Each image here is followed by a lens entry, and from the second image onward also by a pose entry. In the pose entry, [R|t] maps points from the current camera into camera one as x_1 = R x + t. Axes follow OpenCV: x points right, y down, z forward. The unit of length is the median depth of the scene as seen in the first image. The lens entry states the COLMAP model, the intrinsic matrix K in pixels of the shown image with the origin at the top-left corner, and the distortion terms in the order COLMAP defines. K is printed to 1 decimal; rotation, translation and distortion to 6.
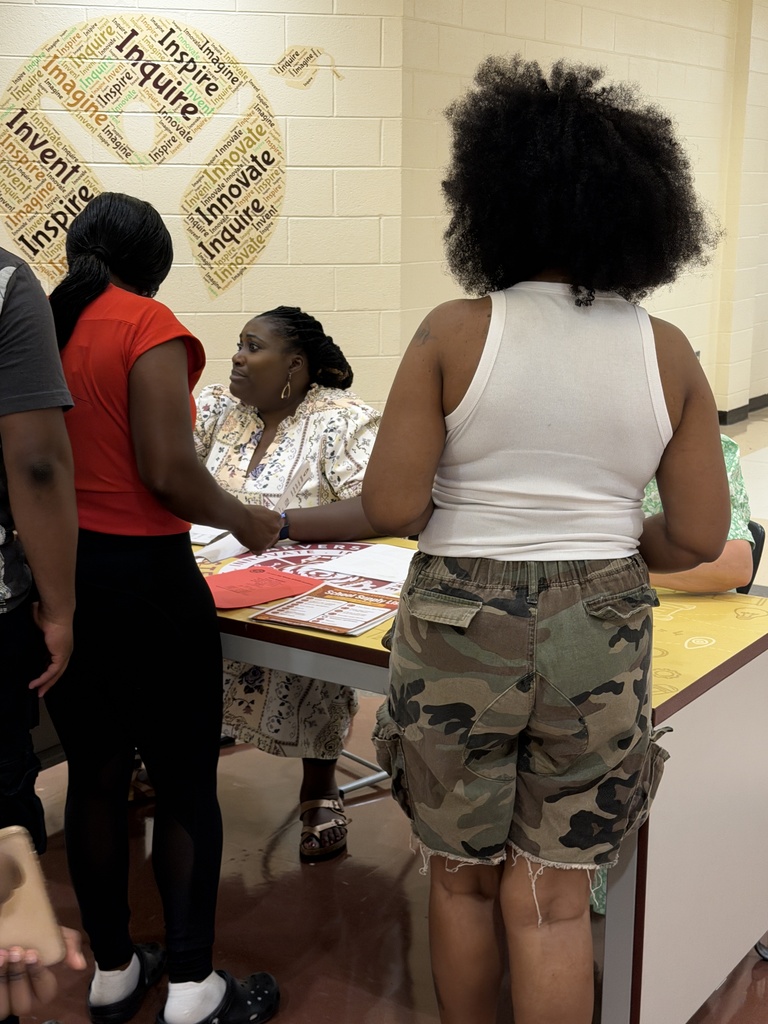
lens RADIAL K [[1488.6, 0, 380.9], [0, 1488.6, 513.2], [0, 0, 1]] dist [0.040485, 0.000000]
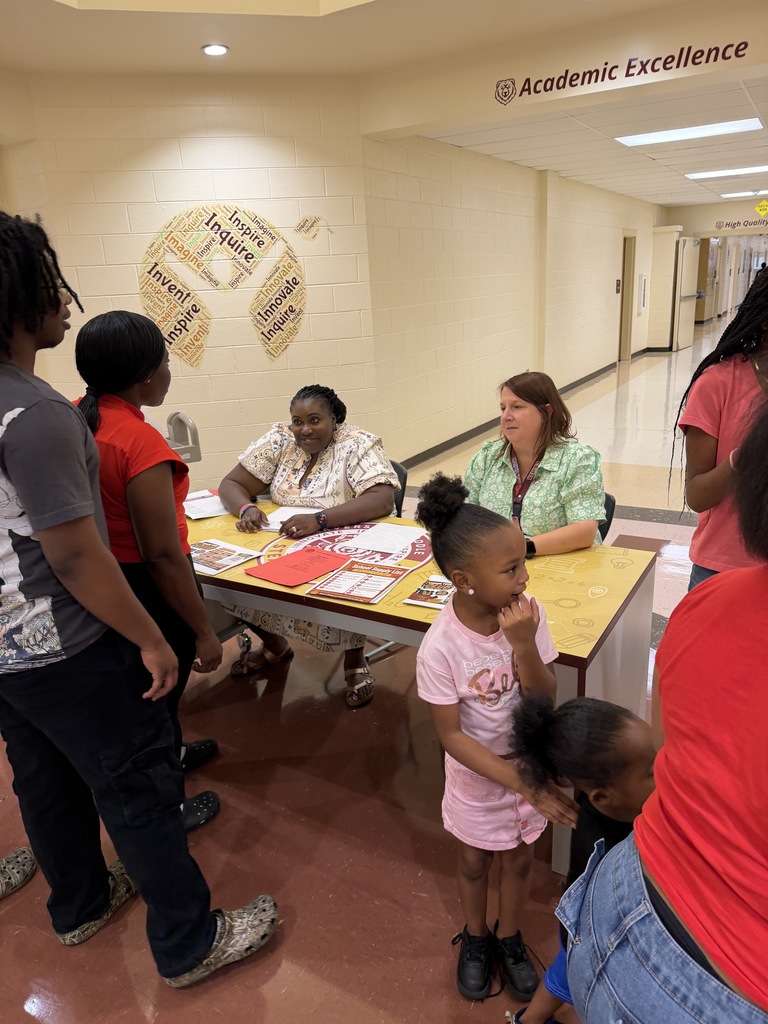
lens RADIAL K [[720.2, 0, 385.2], [0, 720.2, 511.1], [0, 0, 1]] dist [0.002007, -0.013367]
pose [[0.997088, -0.073416, 0.020653, -0.006758], [0.071290, 0.993420, 0.089639, -0.034611], [-0.027098, -0.087905, 0.995760, 0.115610]]
